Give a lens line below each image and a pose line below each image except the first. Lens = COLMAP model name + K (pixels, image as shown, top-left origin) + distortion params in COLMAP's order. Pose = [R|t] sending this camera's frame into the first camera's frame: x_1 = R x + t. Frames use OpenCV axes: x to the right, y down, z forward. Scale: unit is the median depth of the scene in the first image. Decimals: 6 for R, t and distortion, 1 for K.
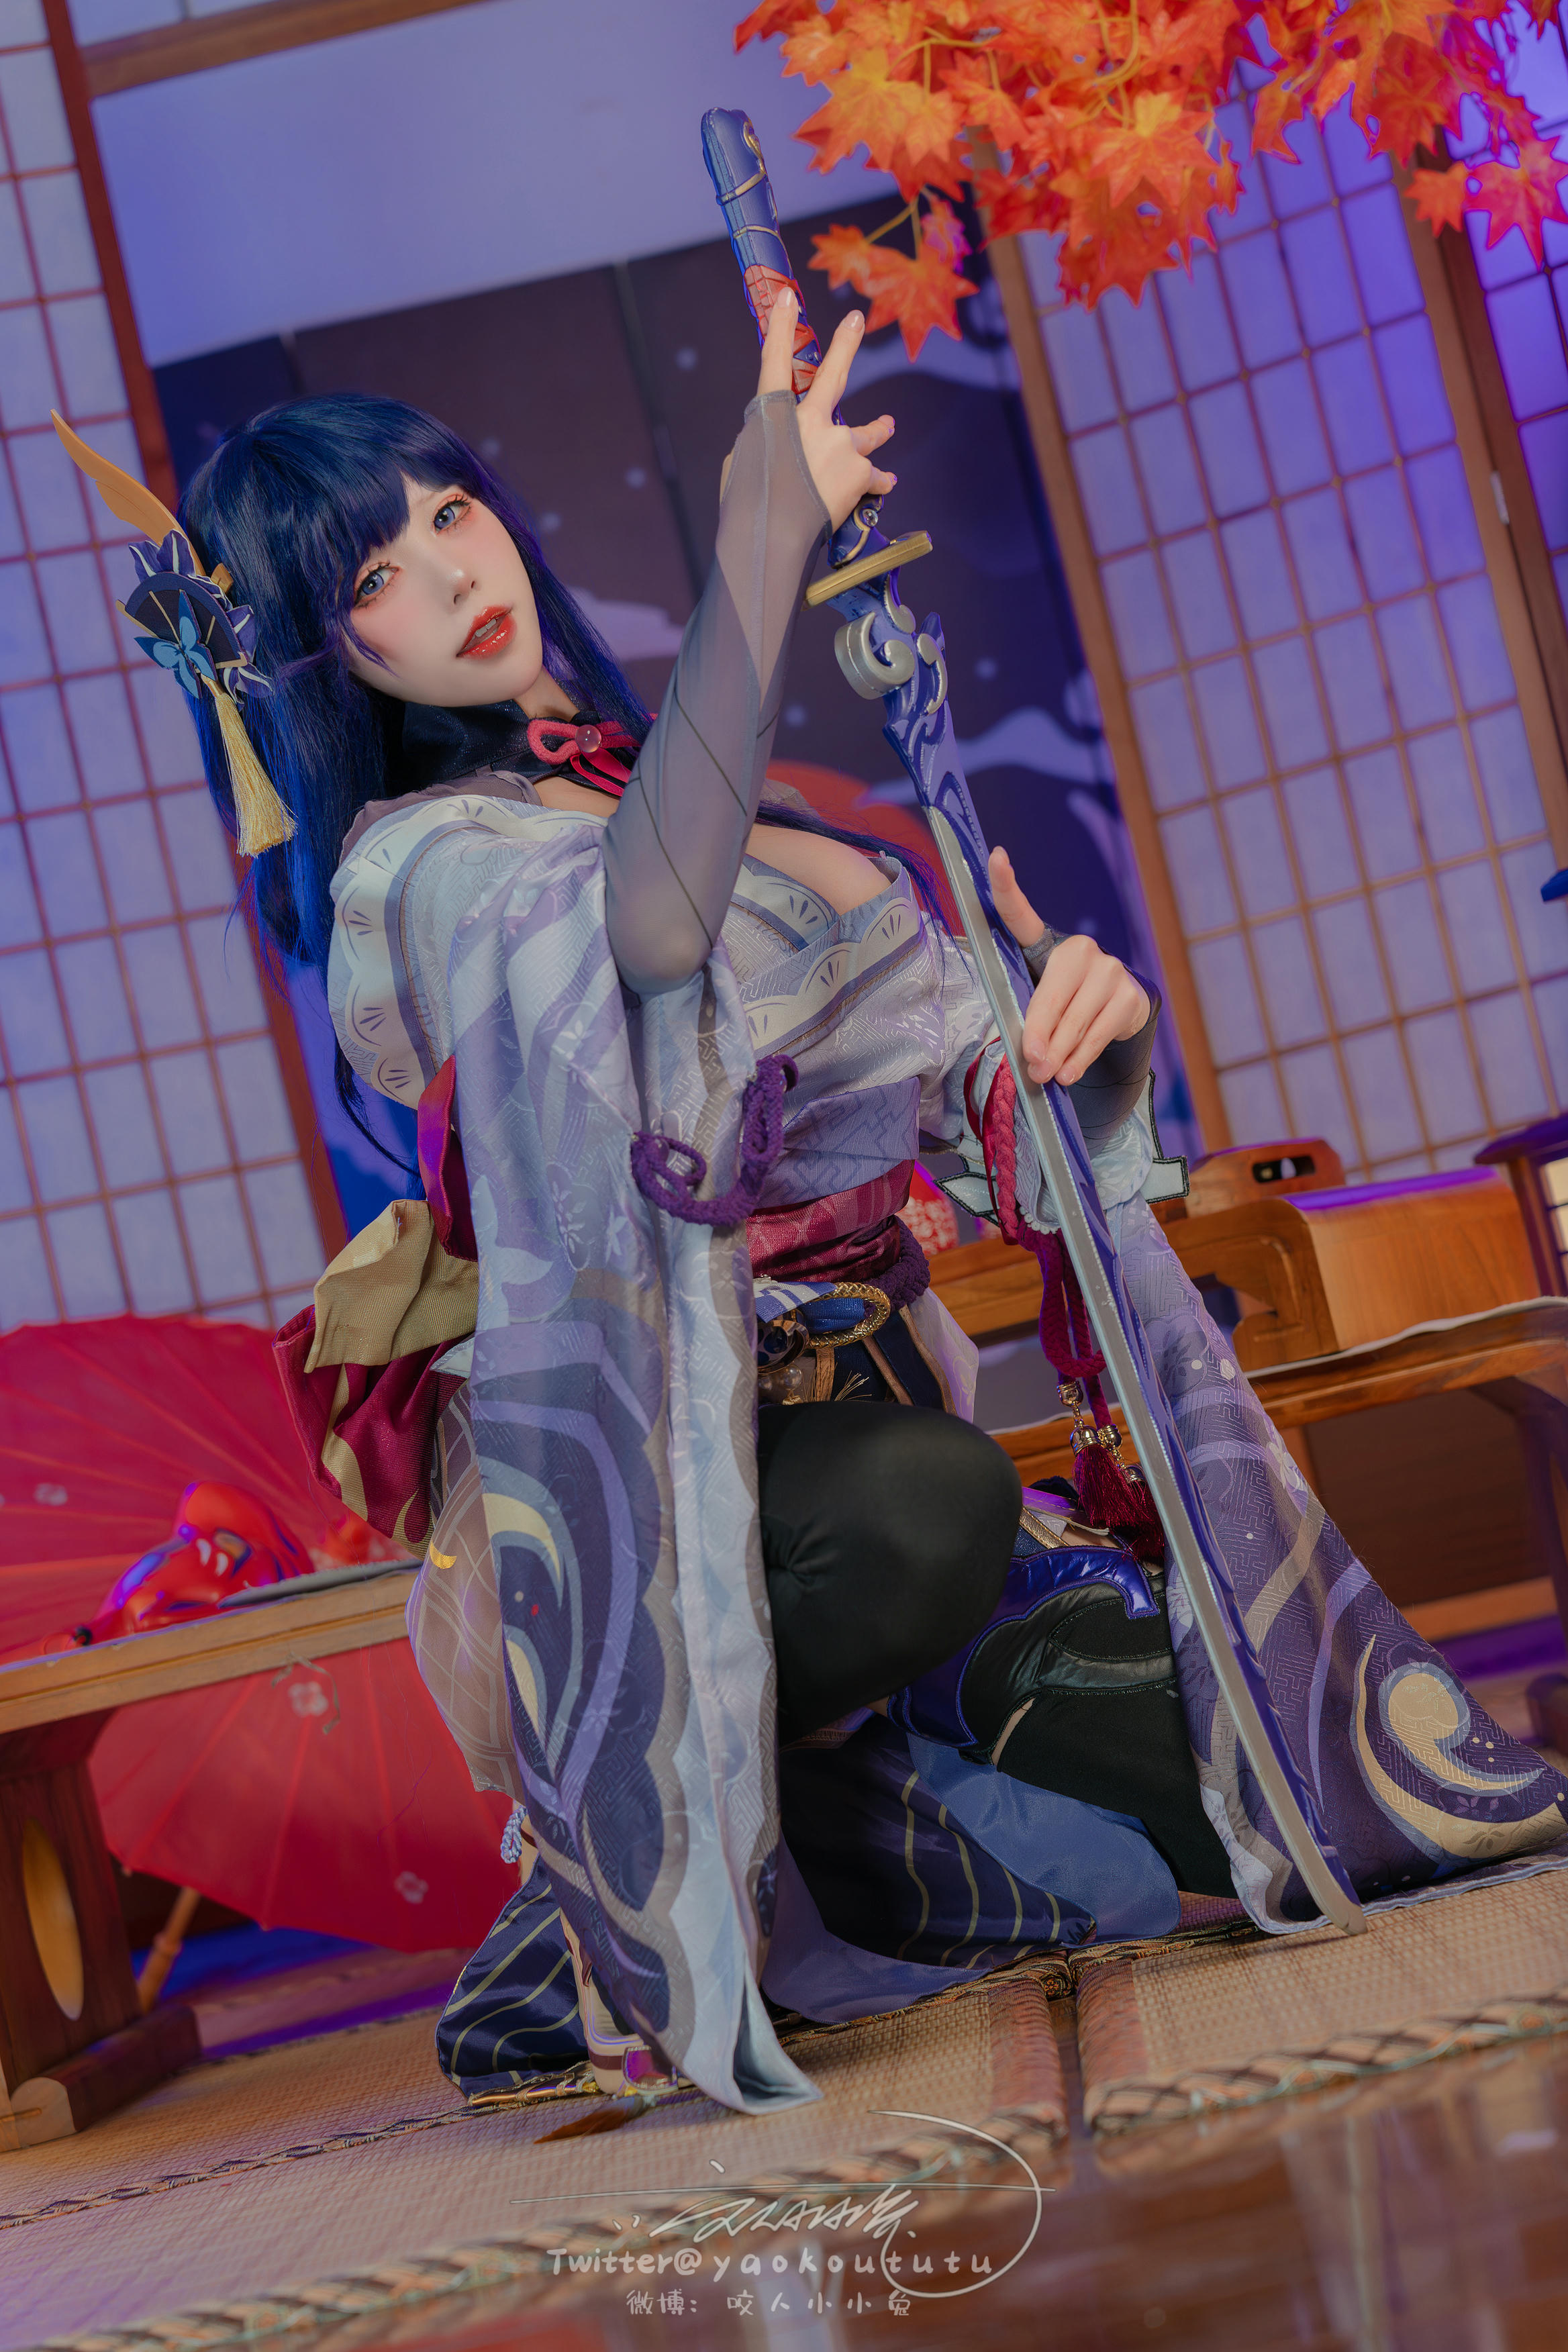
lens RADIAL K [[5149.2, 0, 780.2], [0, 5149.2, 1173.6], [0, 0, 1]] dist [0.017028, 0.000000]
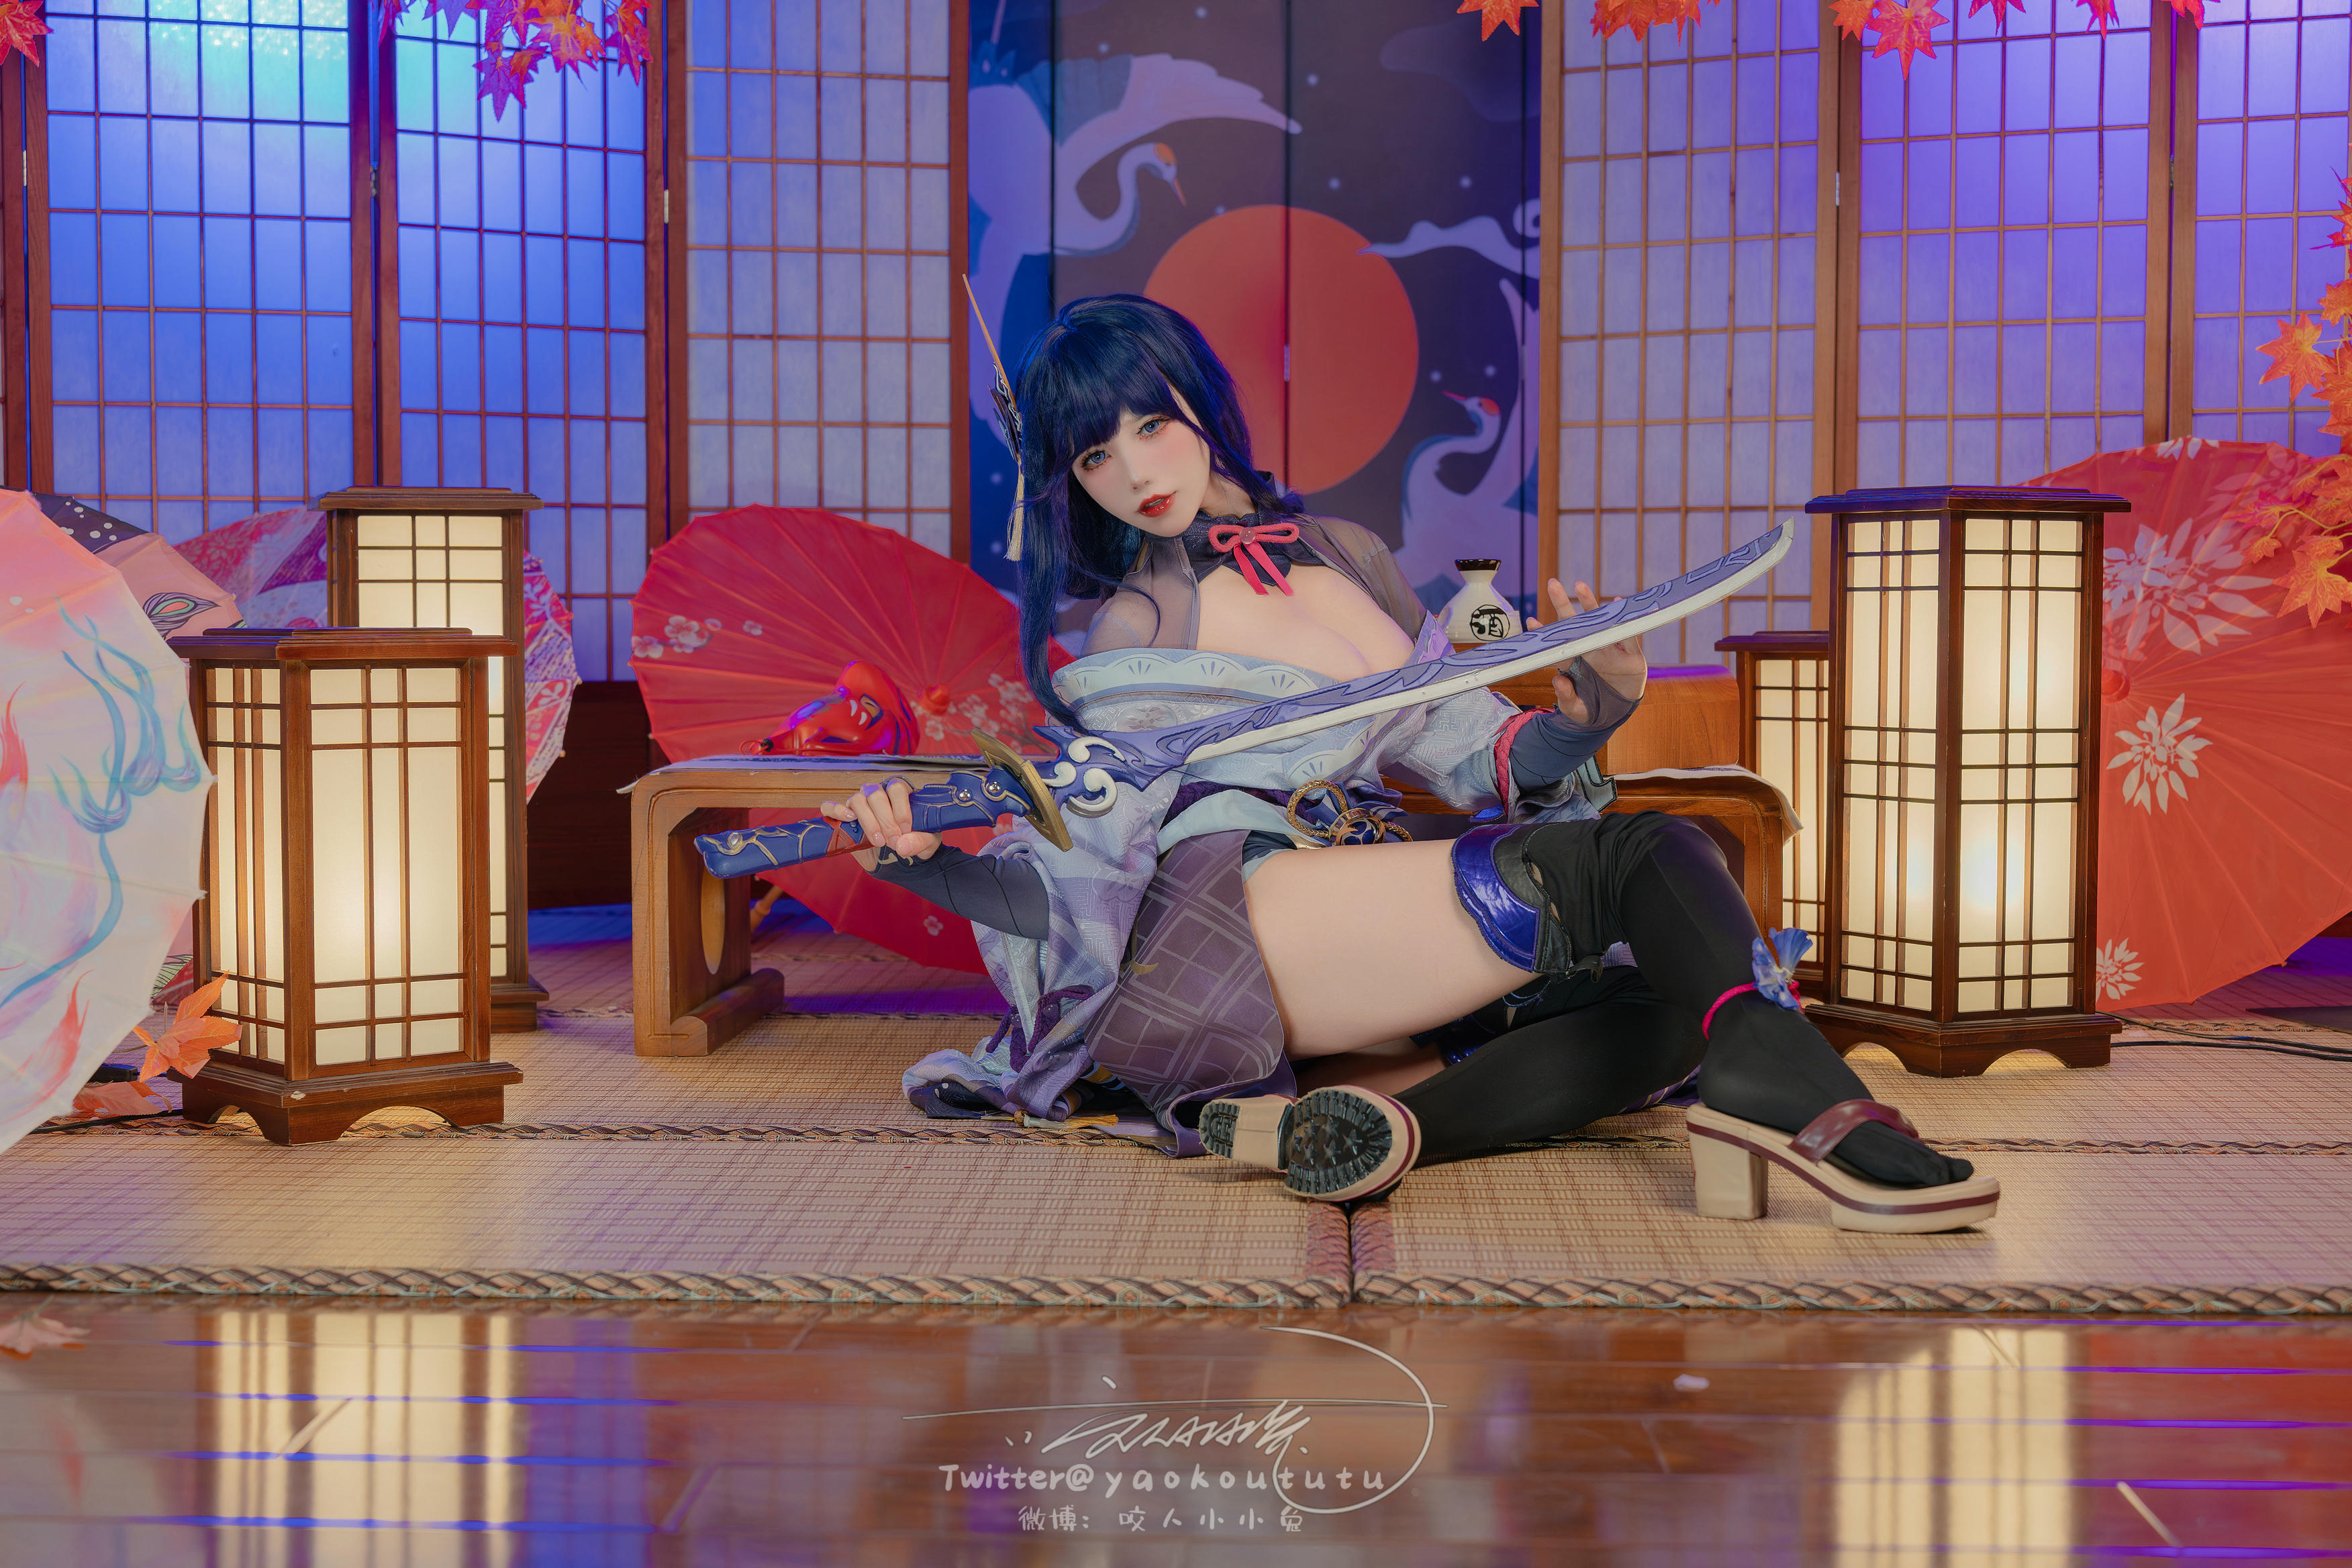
lens RADIAL K [[3594.1, 0, 1186.8], [0, 3594.1, 791.4], [0, 0, 1]] dist [0.027565, 0.000000]
pose [[0.973185, 0.228850, 0.023206, -0.027975], [-0.229948, 0.965311, 0.123686, -0.048677], [0.005904, -0.125706, 0.992050, -0.057829]]
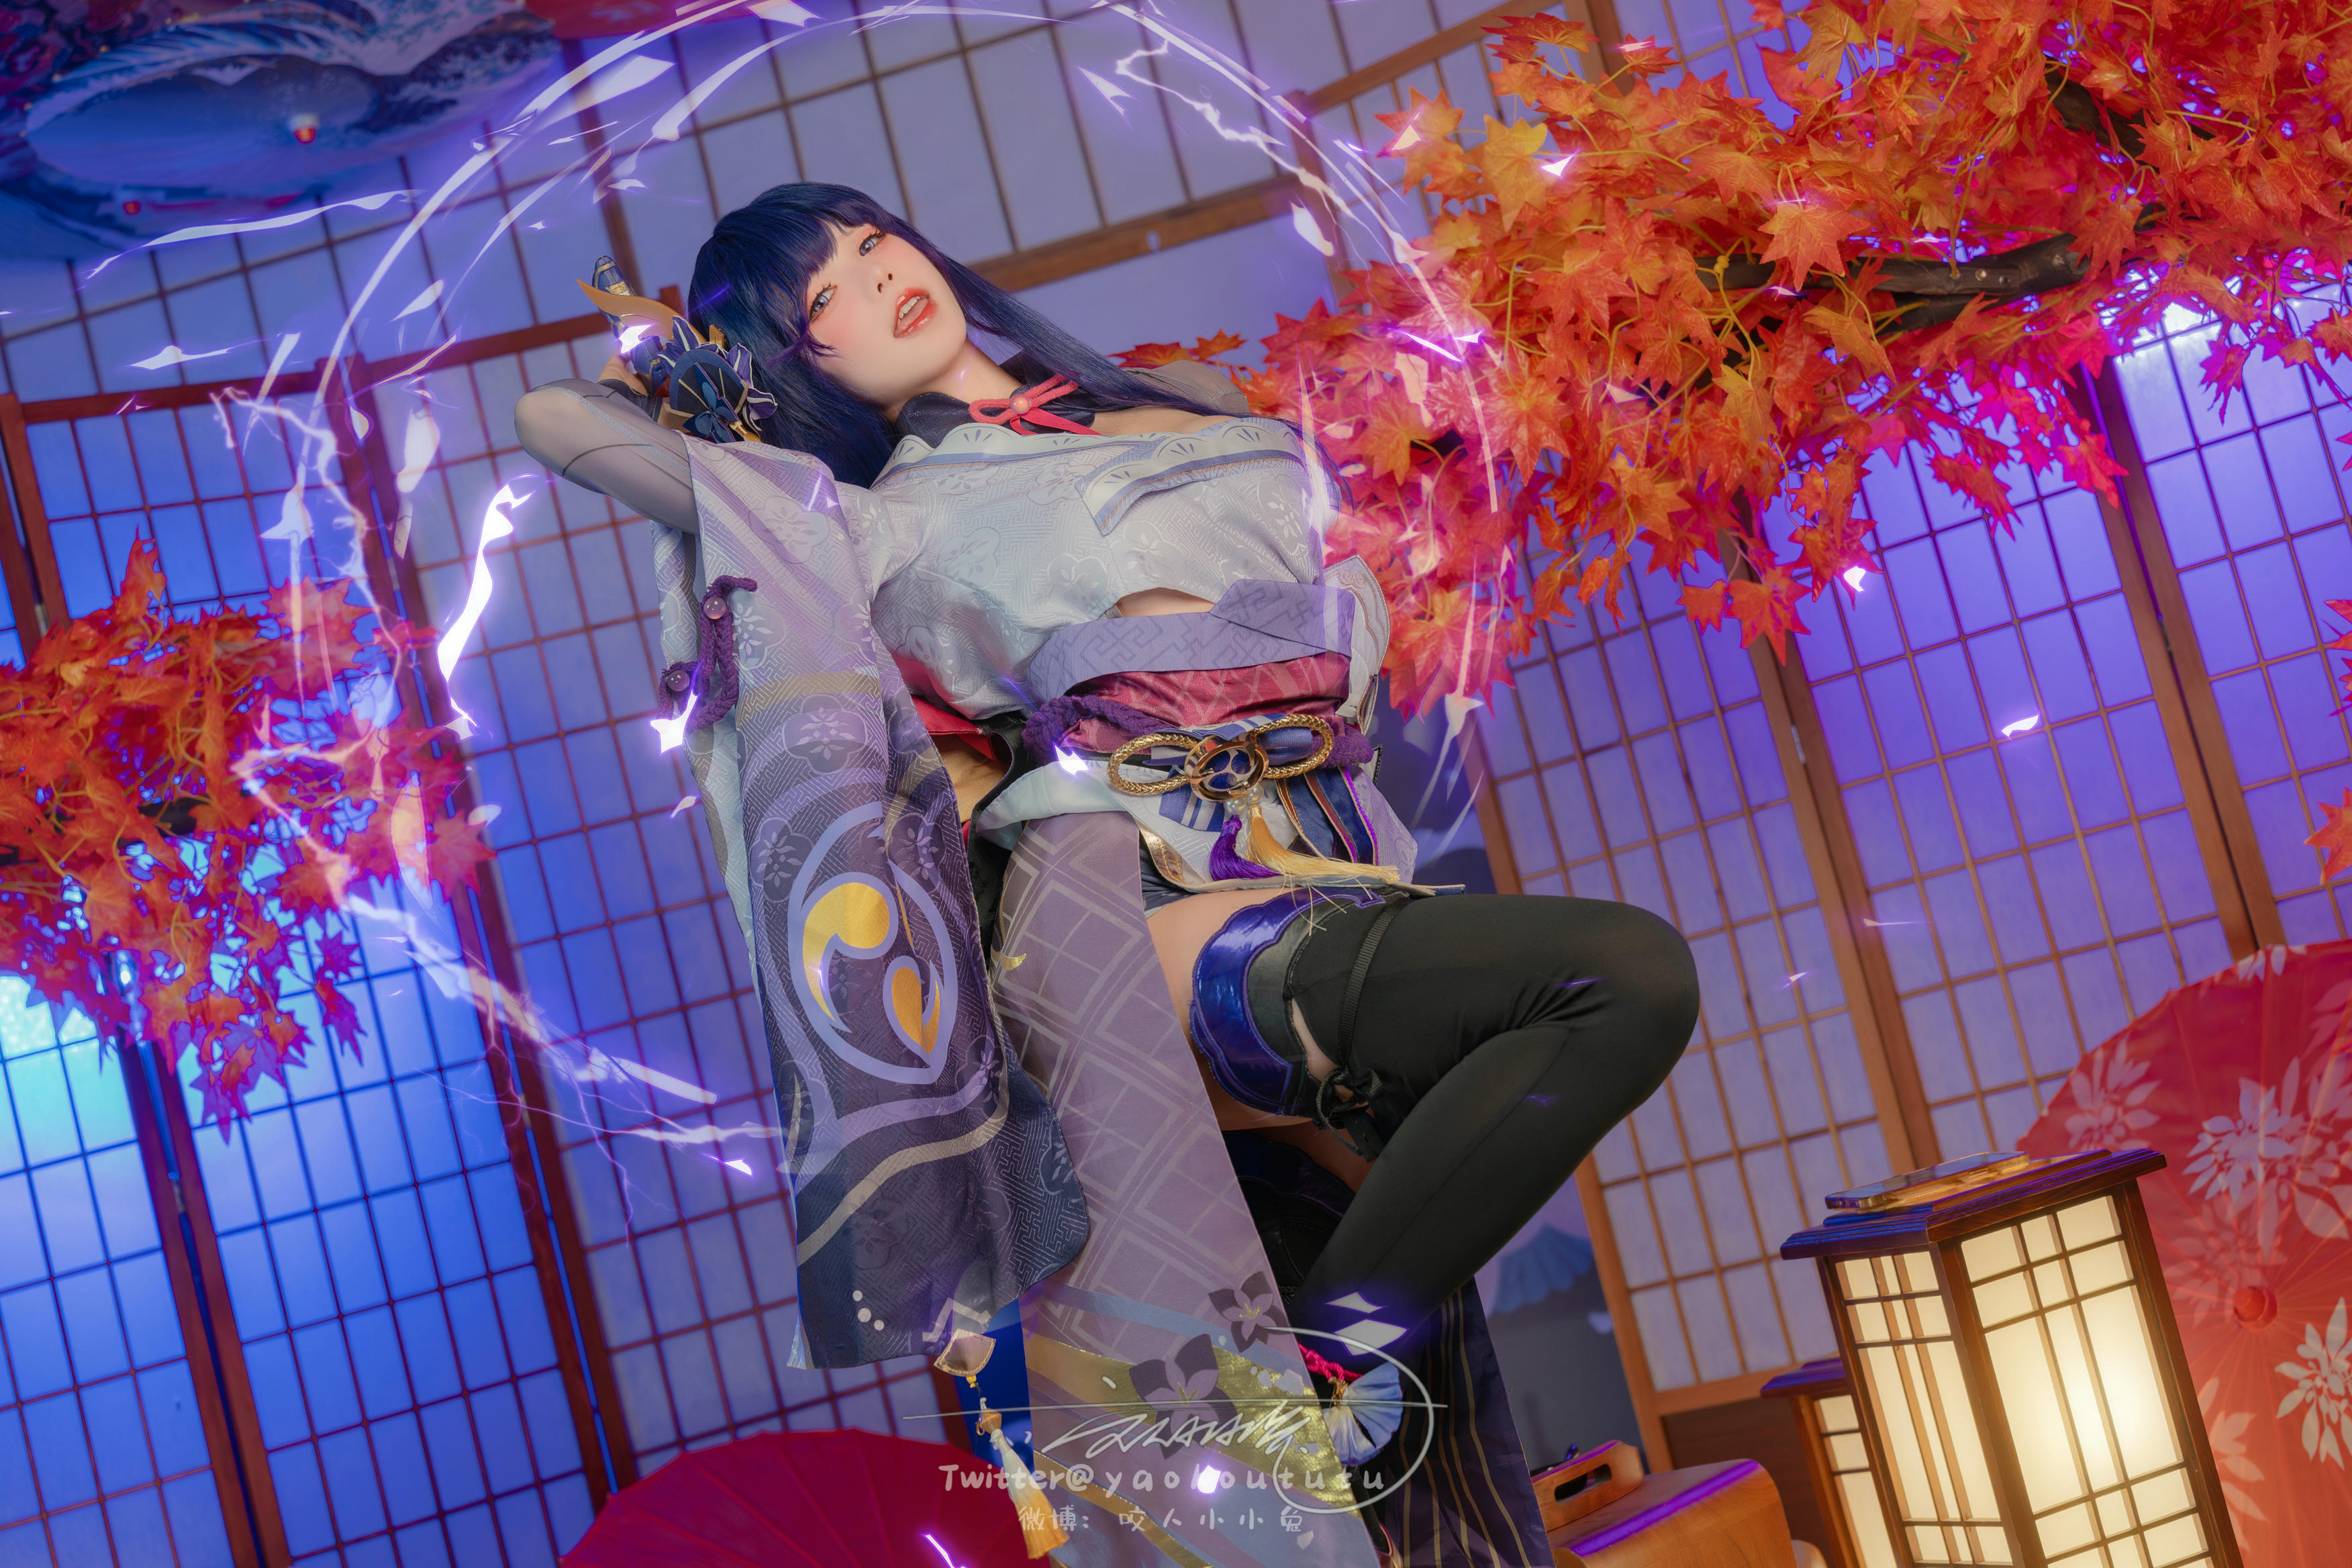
lens RADIAL K [[3554.5, 0, 1210.8], [0, 3554.5, 711.2], [0, 0, 1]] dist [0.027091, 0.000000]
pose [[0.996050, -0.038988, -0.079776, 0.065554], [0.038703, 0.999238, -0.005113, -0.141273], [0.079914, 0.002005, 0.996800, 0.108432]]
